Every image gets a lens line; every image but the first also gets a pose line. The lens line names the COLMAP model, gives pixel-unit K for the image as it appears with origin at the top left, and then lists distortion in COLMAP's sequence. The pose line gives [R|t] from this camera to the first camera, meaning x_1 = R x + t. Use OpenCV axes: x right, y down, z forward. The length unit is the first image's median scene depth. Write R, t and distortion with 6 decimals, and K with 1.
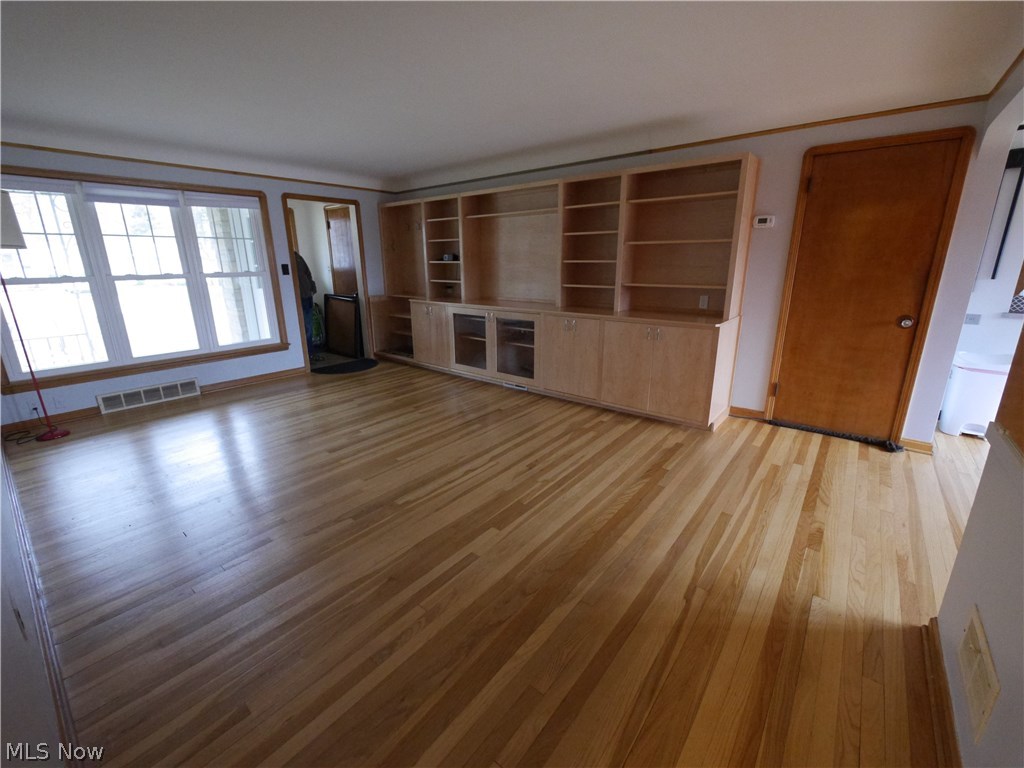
lens RADIAL K [[429.0, 0, 512.8], [0, 429.0, 382.1], [0, 0, 1]] dist [-0.006850, -0.000050]
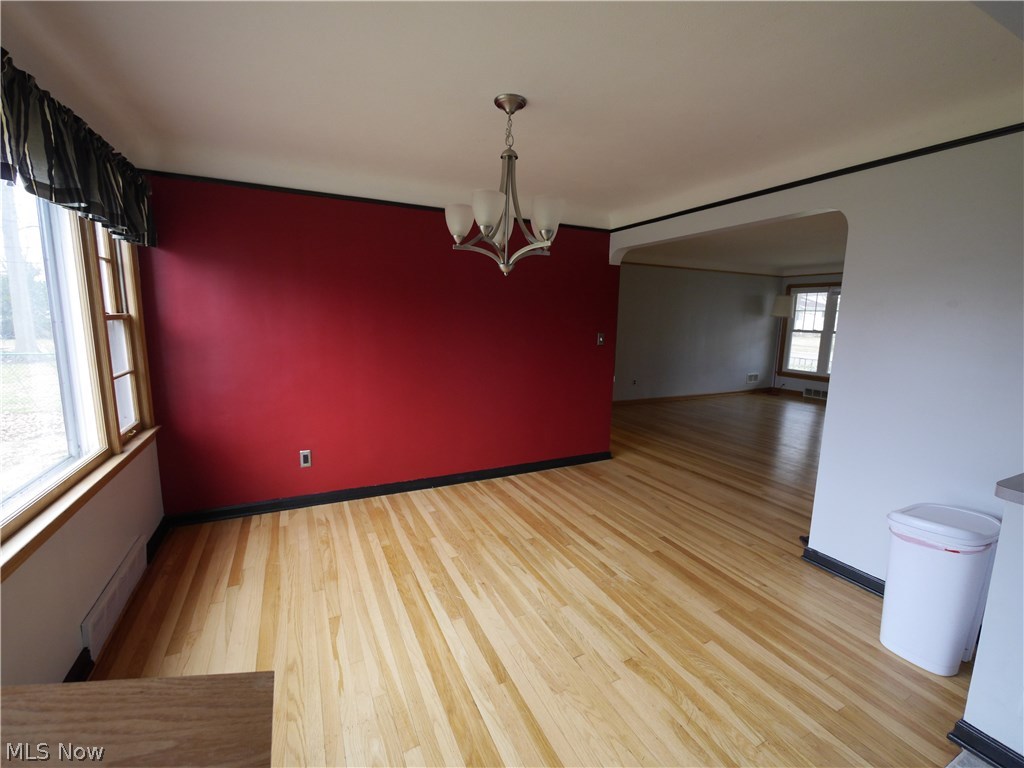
lens RADIAL K [[443.9, 0, 512.0], [0, 443.9, 384.0], [0, 0, 1]] dist [-0.001919, -0.000047]
pose [[-0.419240, 0.144641, -0.896279, 2.586054], [-0.260776, 0.926439, 0.271489, -0.326649], [0.869617, 0.347547, -0.350682, 0.881019]]
